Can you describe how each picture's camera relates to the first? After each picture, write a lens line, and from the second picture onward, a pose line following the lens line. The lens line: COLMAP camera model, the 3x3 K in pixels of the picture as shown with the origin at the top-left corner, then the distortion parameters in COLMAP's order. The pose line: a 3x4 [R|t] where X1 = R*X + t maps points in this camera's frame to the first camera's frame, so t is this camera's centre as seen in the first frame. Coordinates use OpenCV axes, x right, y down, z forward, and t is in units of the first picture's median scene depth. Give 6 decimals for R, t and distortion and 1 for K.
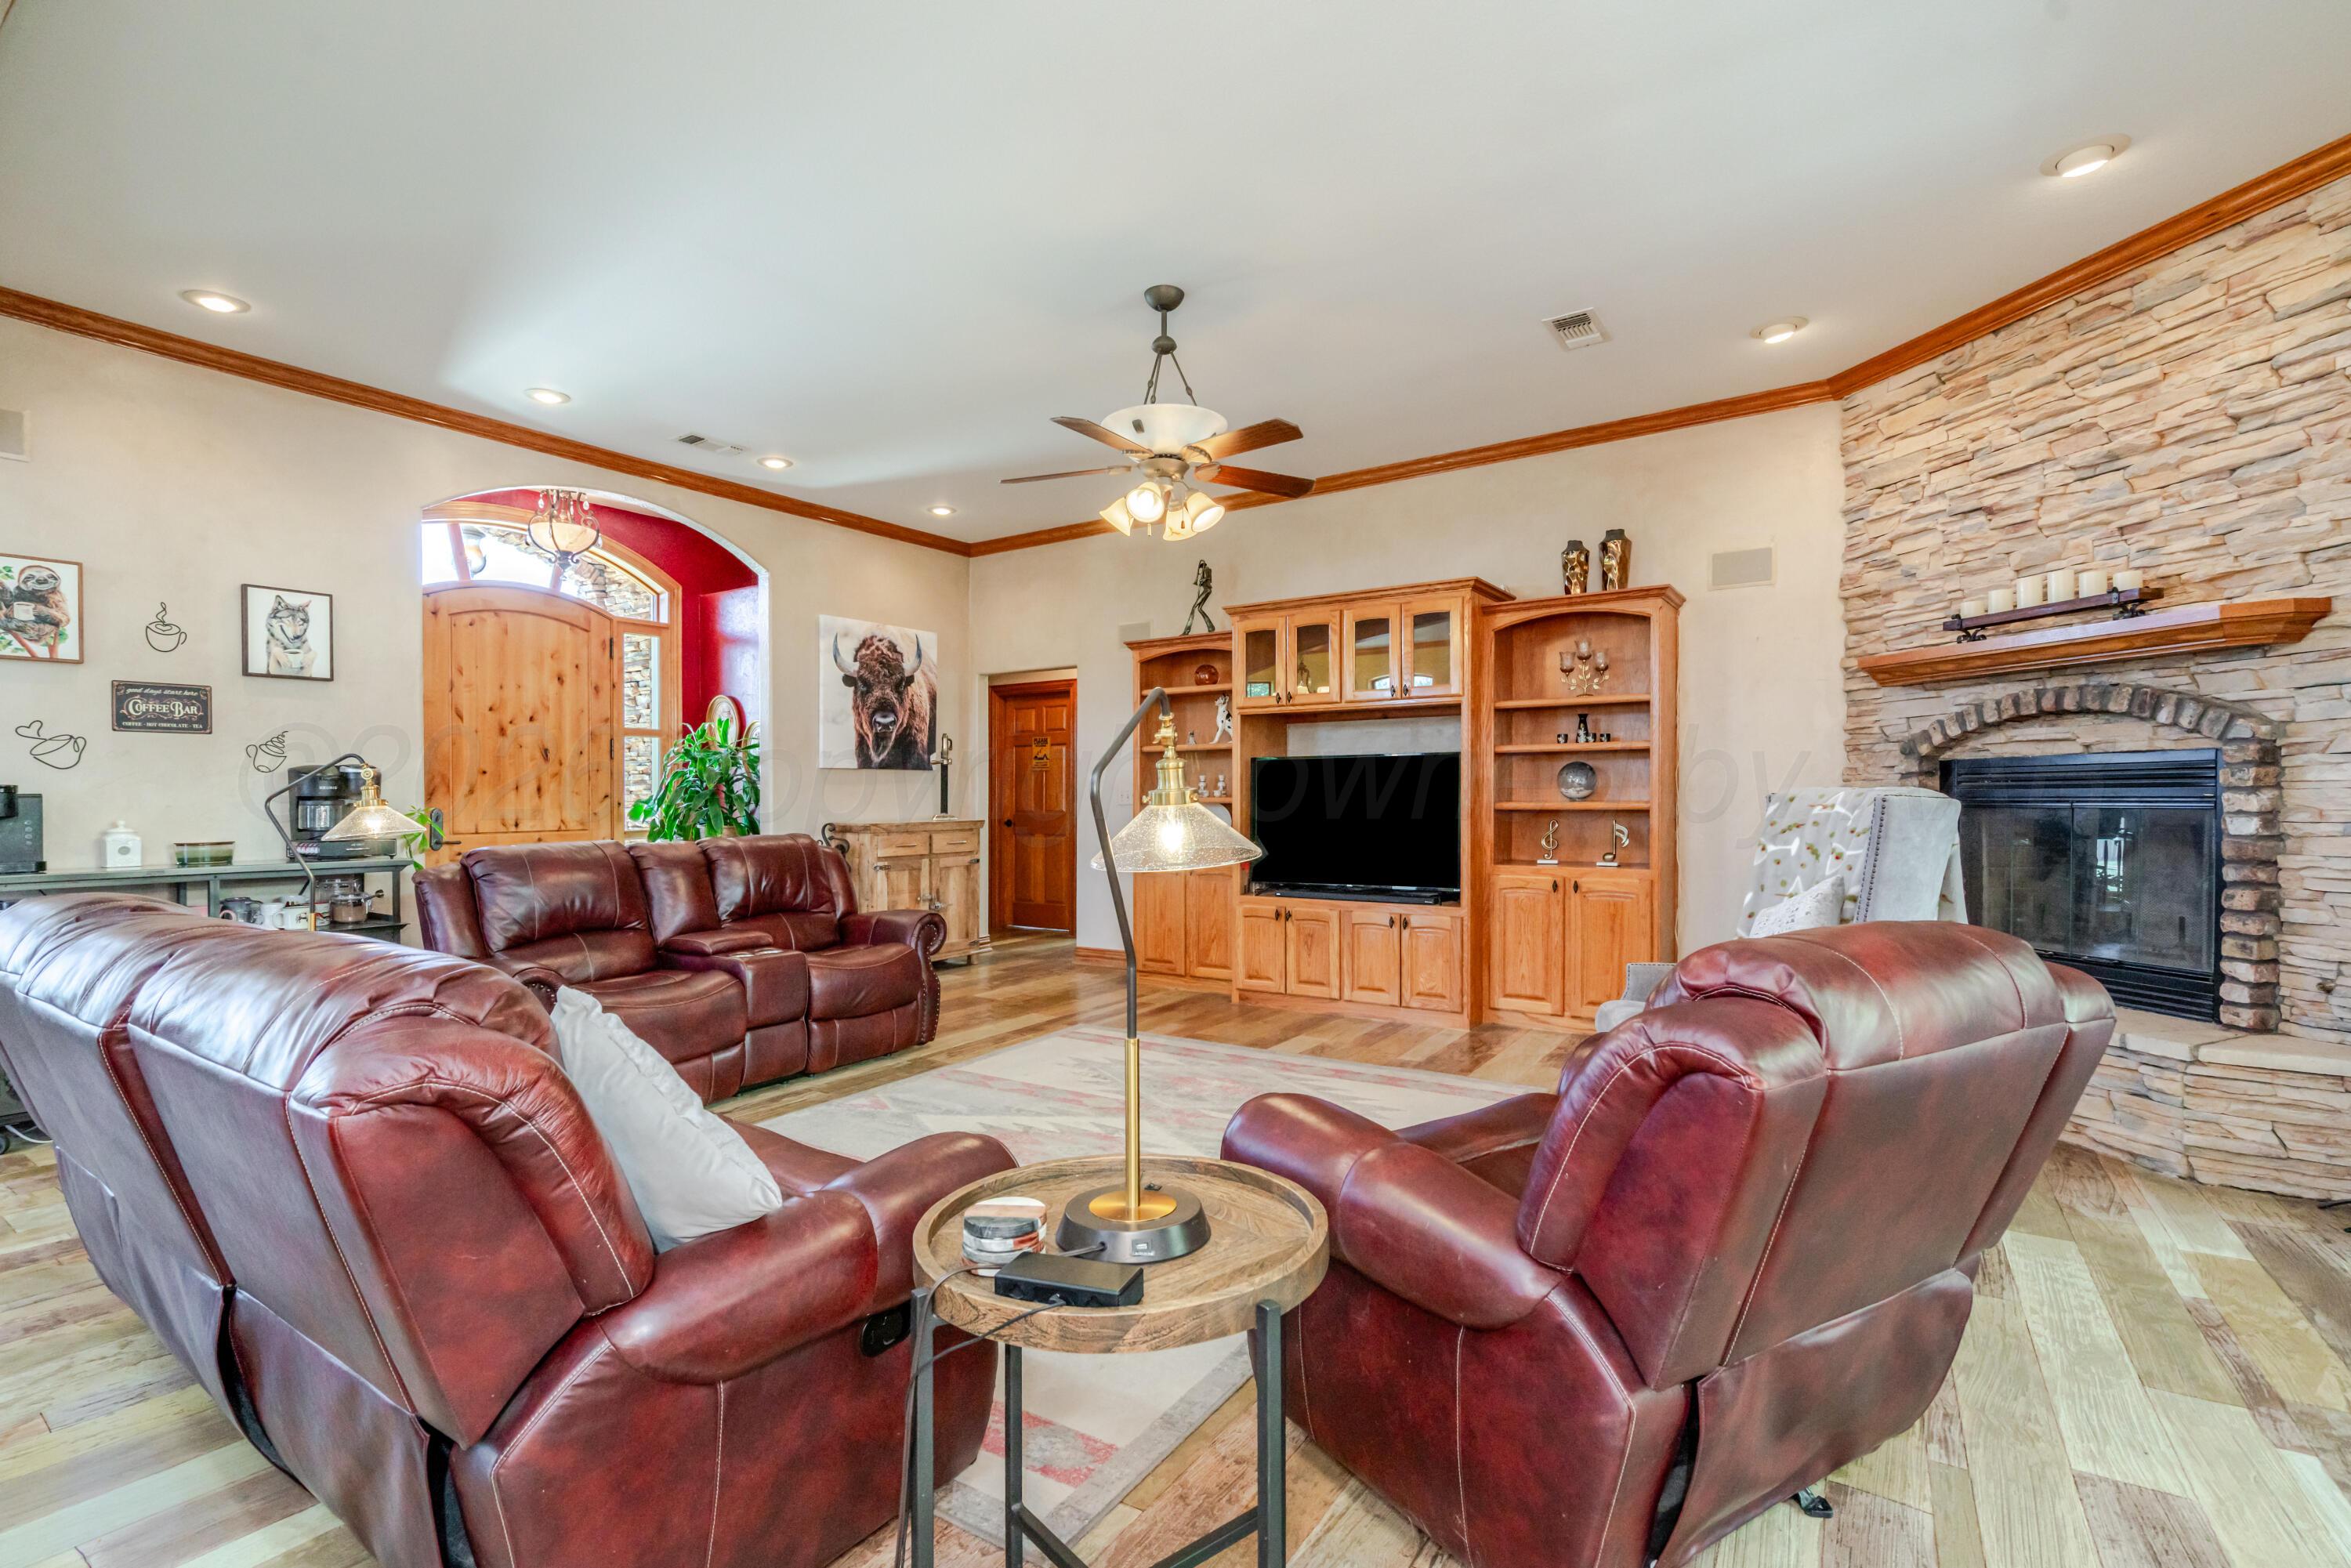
lens RADIAL K [[1056.9, 0, 1194.4], [0, 1056.9, 792.8], [0, 0, 1]] dist [0.000061, 0.001088]
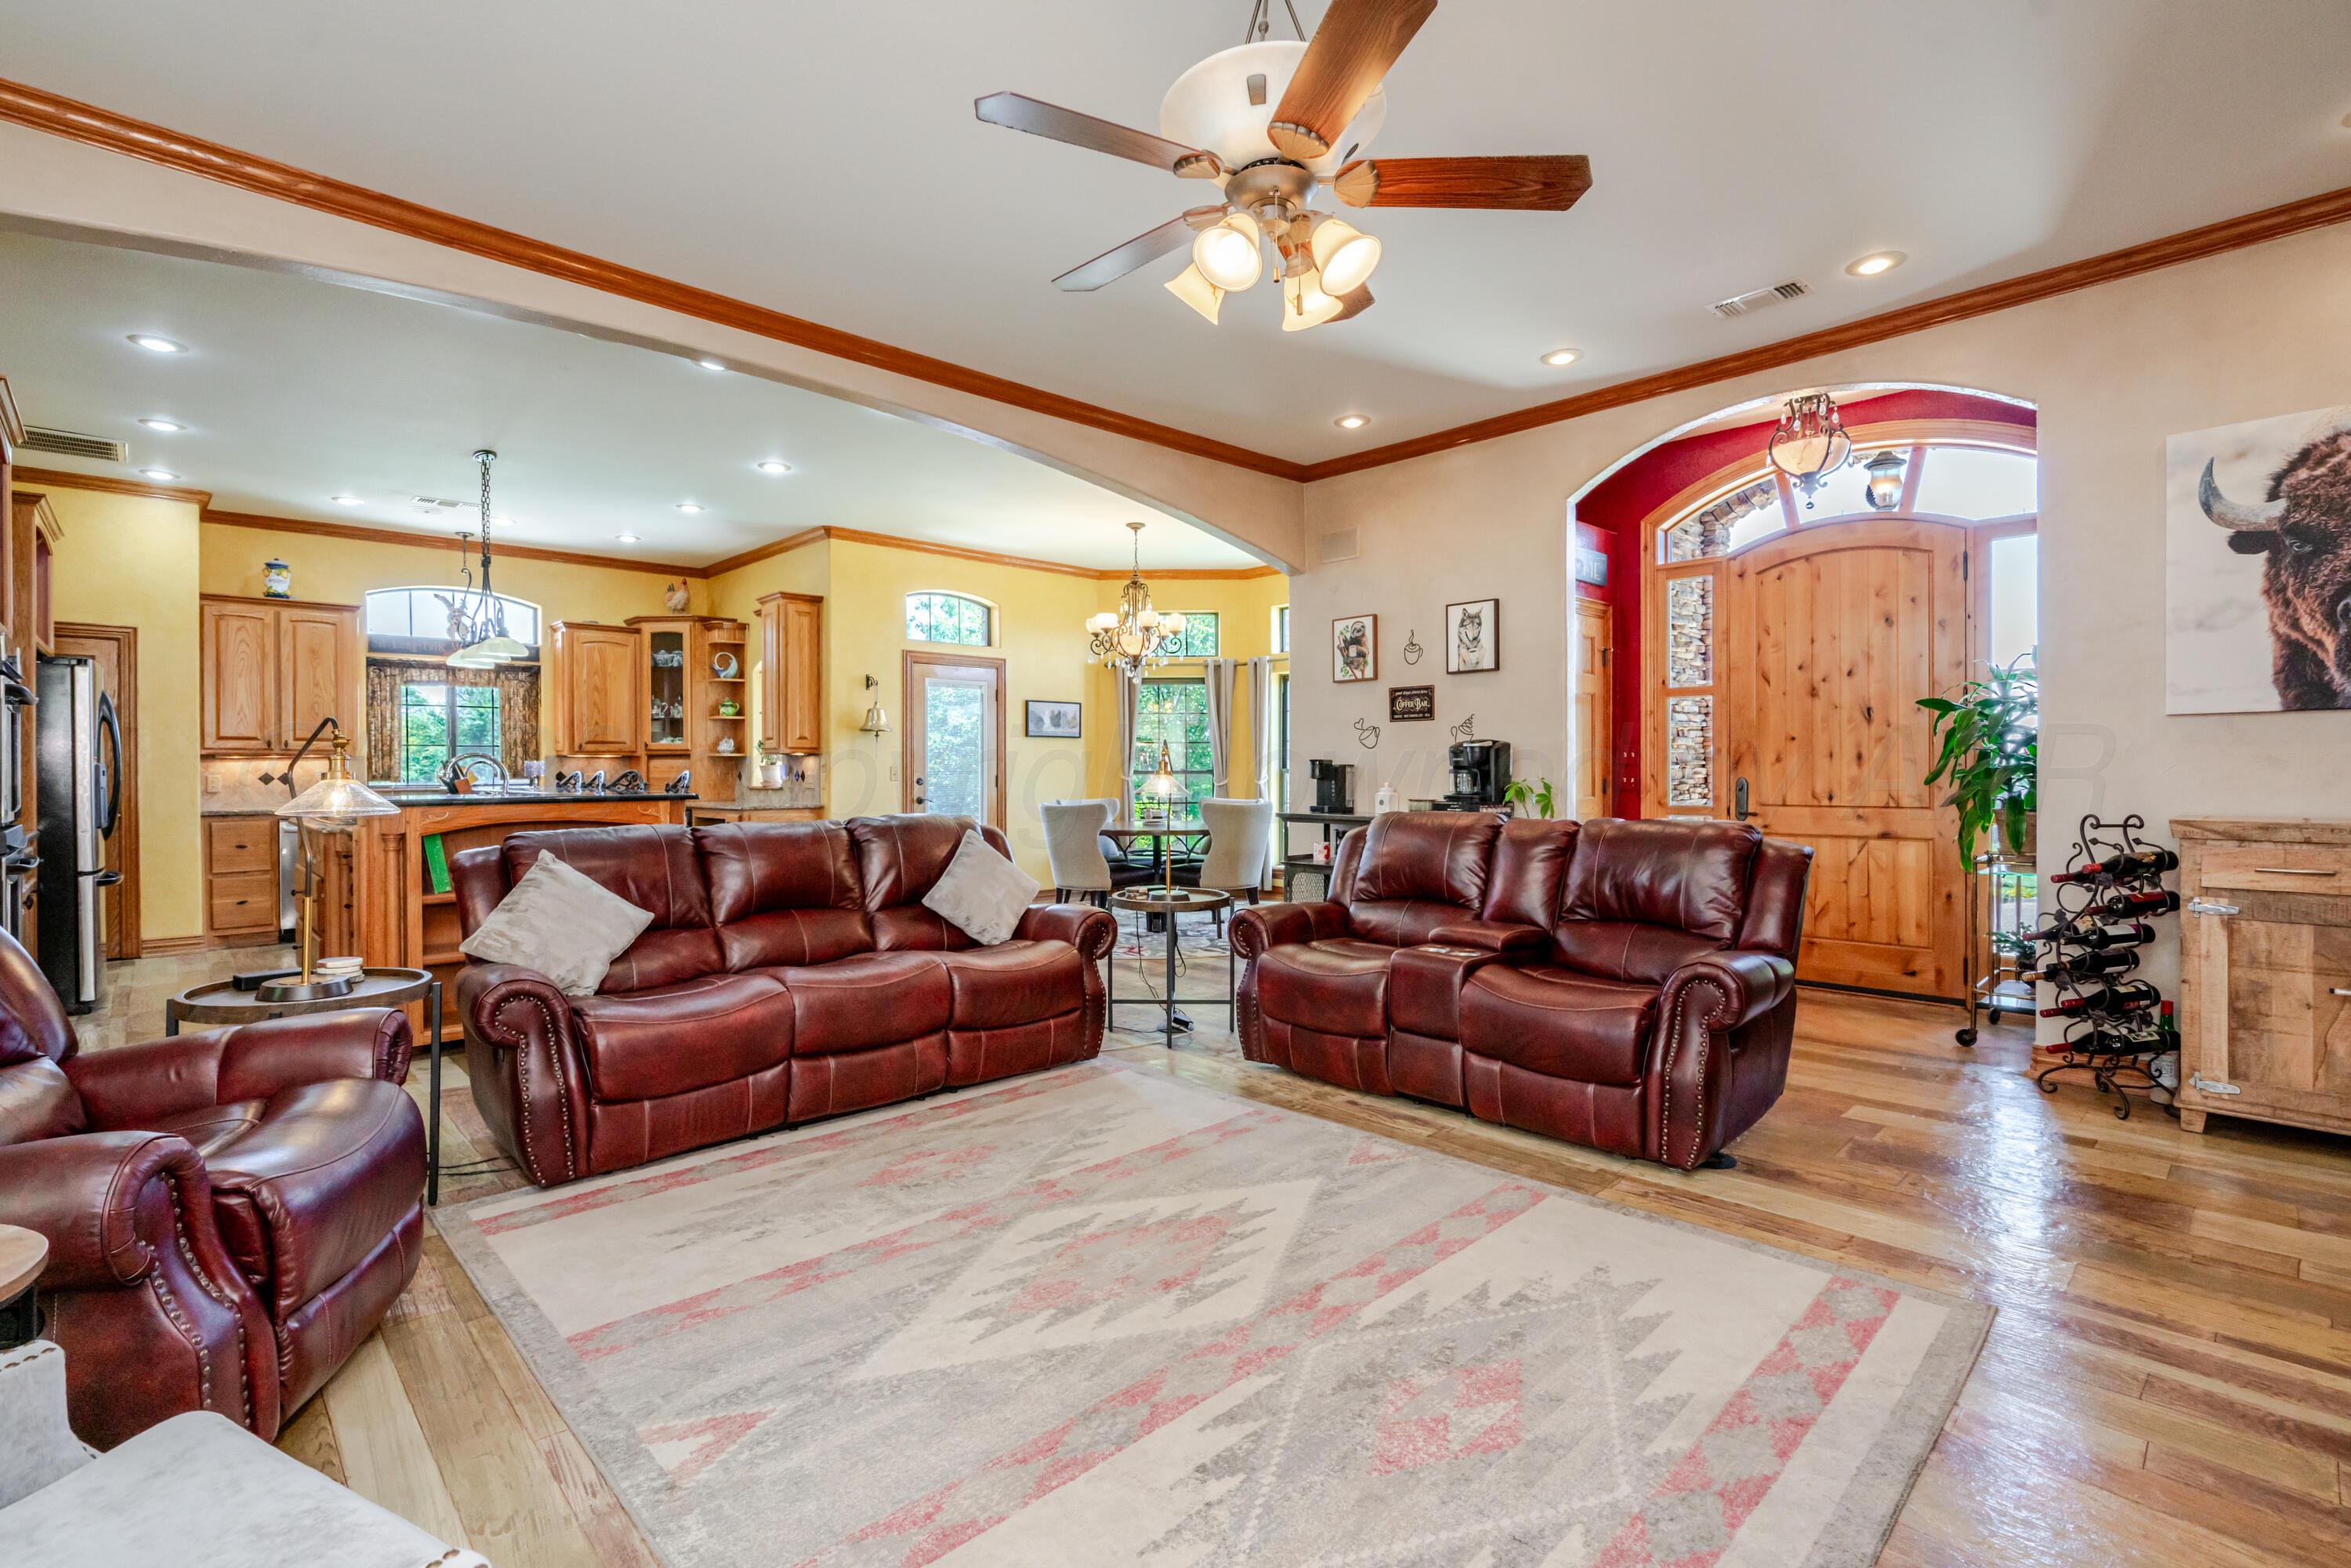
lens RADIAL K [[1070.3, 0, 1174.8], [0, 1070.3, 776.7], [0, 0, 1]] dist [-0.003308, 0.000448]
pose [[-0.235534, 0.013240, -0.971776, 0.469172], [0.005148, 0.999910, 0.012376, -0.001532], [0.971852, -0.002088, -0.235581, 0.963038]]
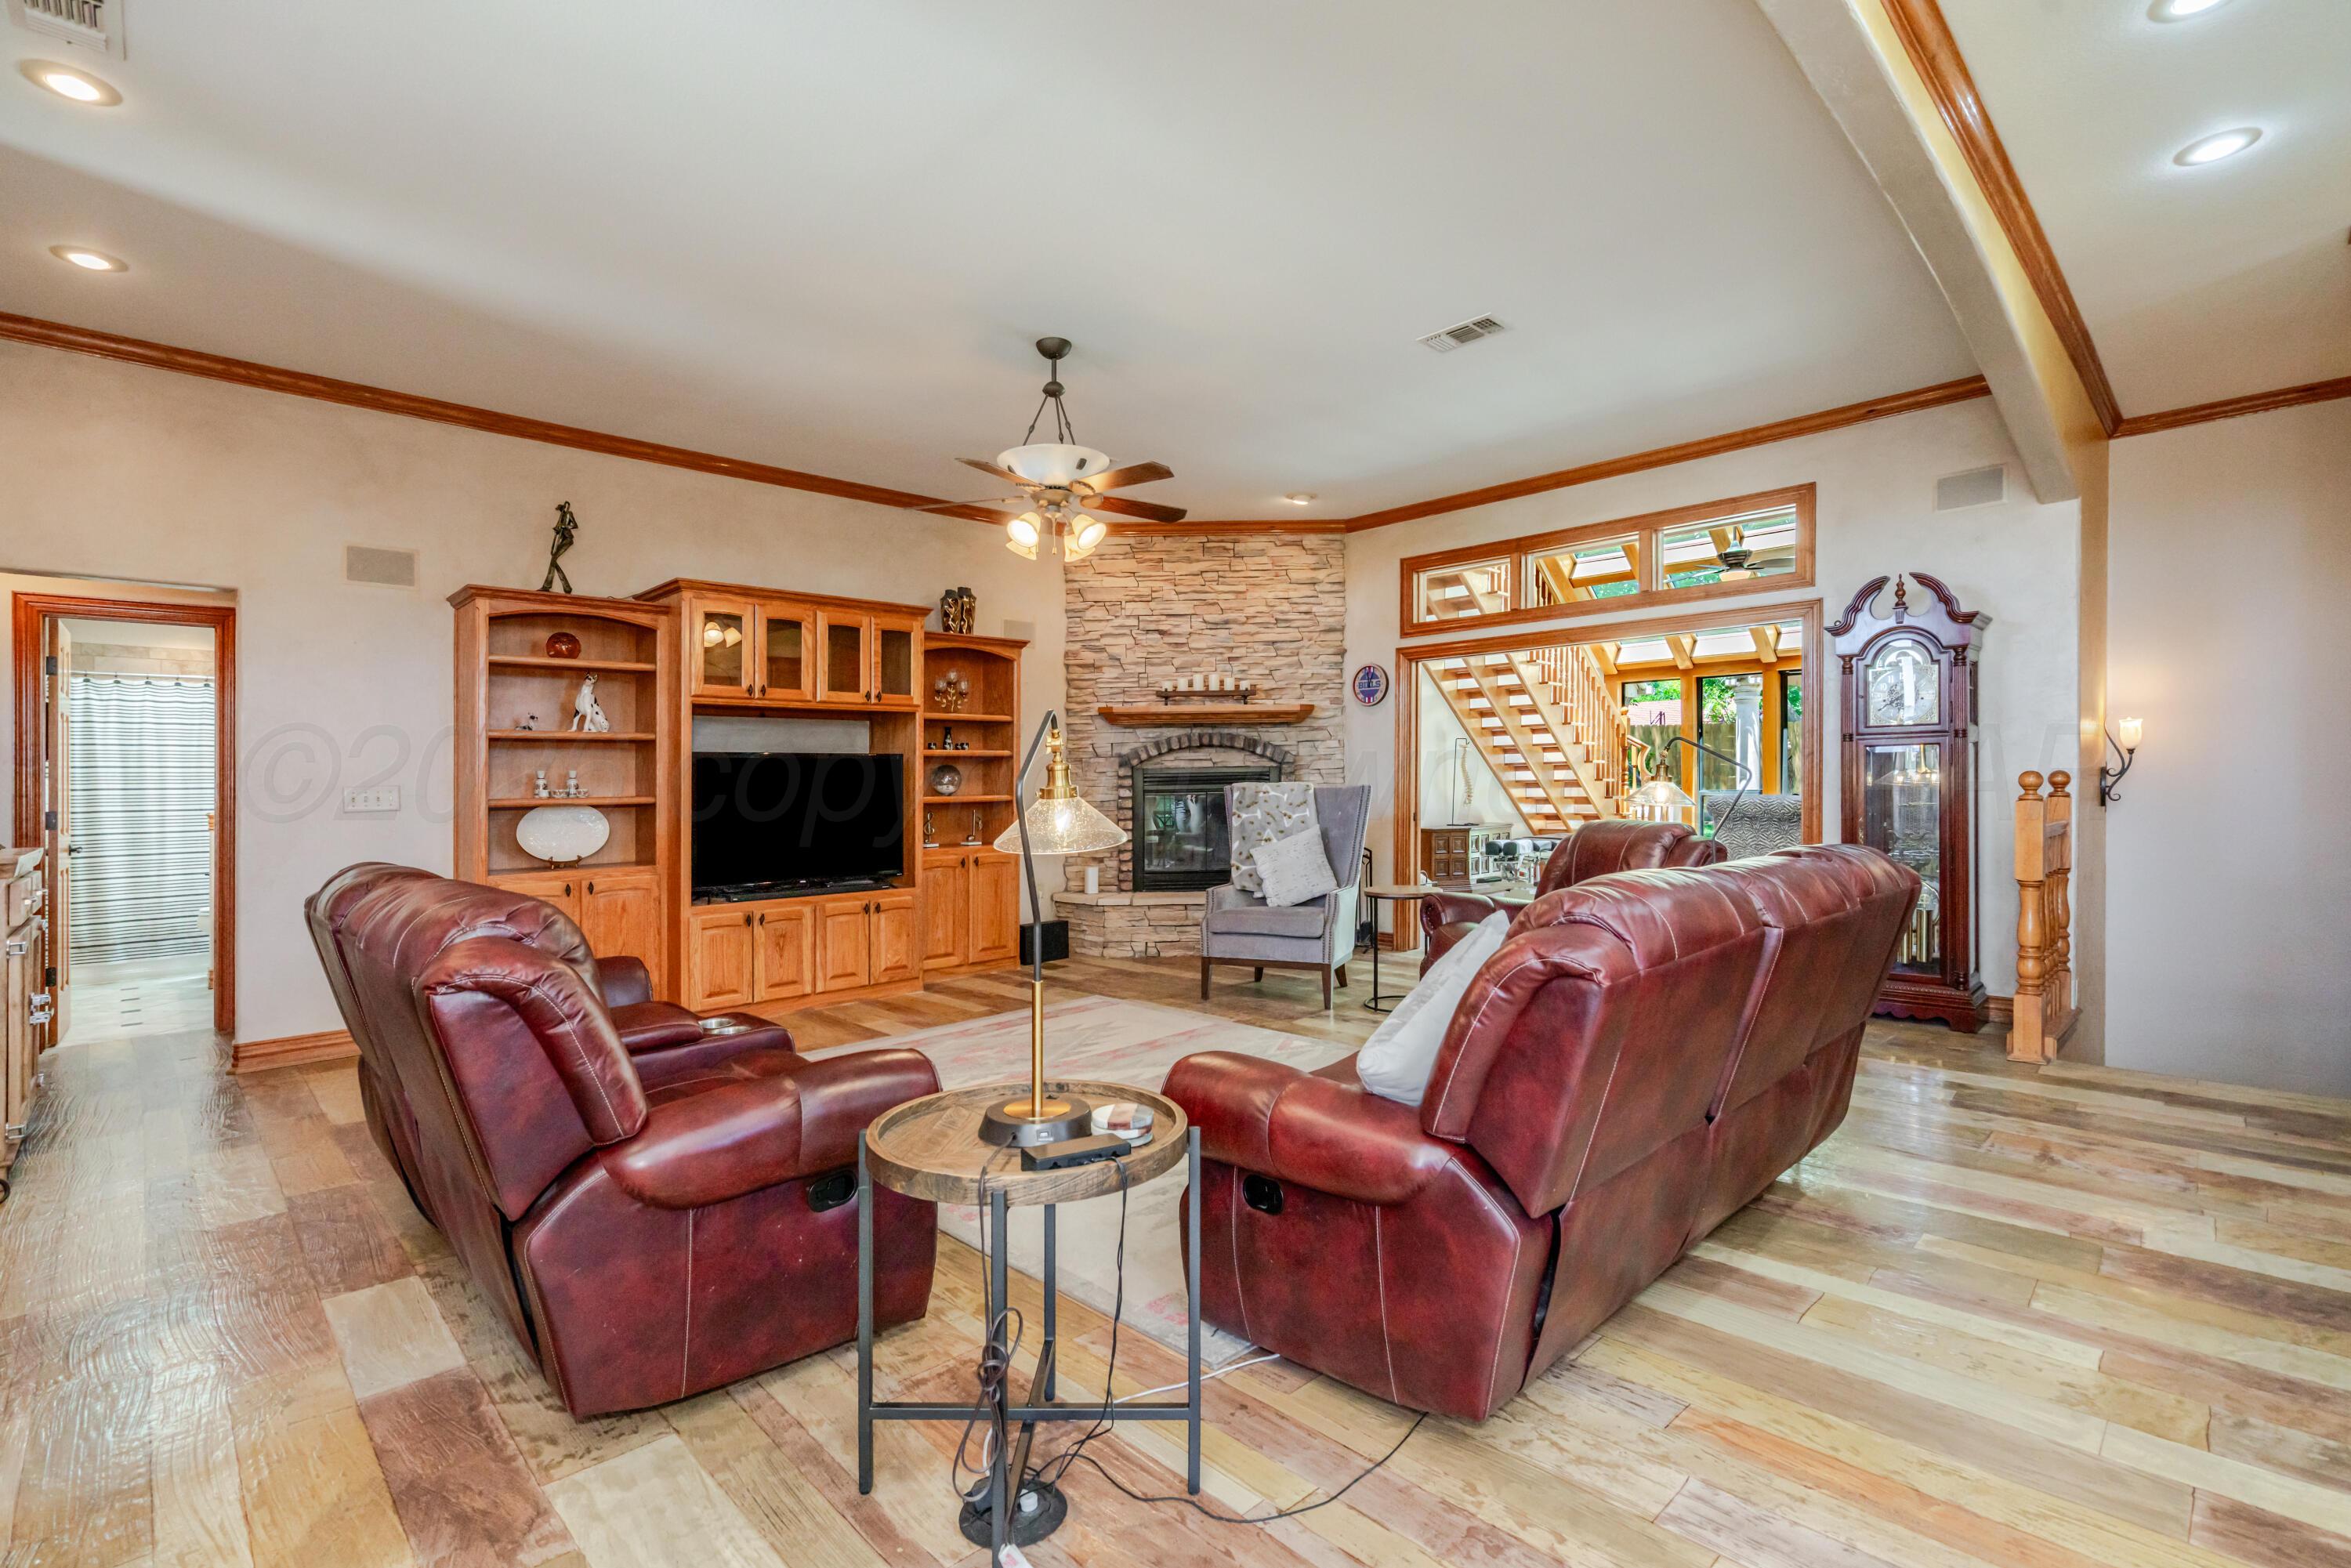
lens RADIAL K [[1051.5, 0, 1146.4], [0, 1051.5, 796.9], [0, 0, 1]] dist [0.000923, 0.000733]
pose [[0.241818, -0.007625, 0.970292, -0.961274], [0.011812, 0.999918, 0.004914, 0.007017], [-0.970250, 0.010273, 0.241888, 0.555868]]
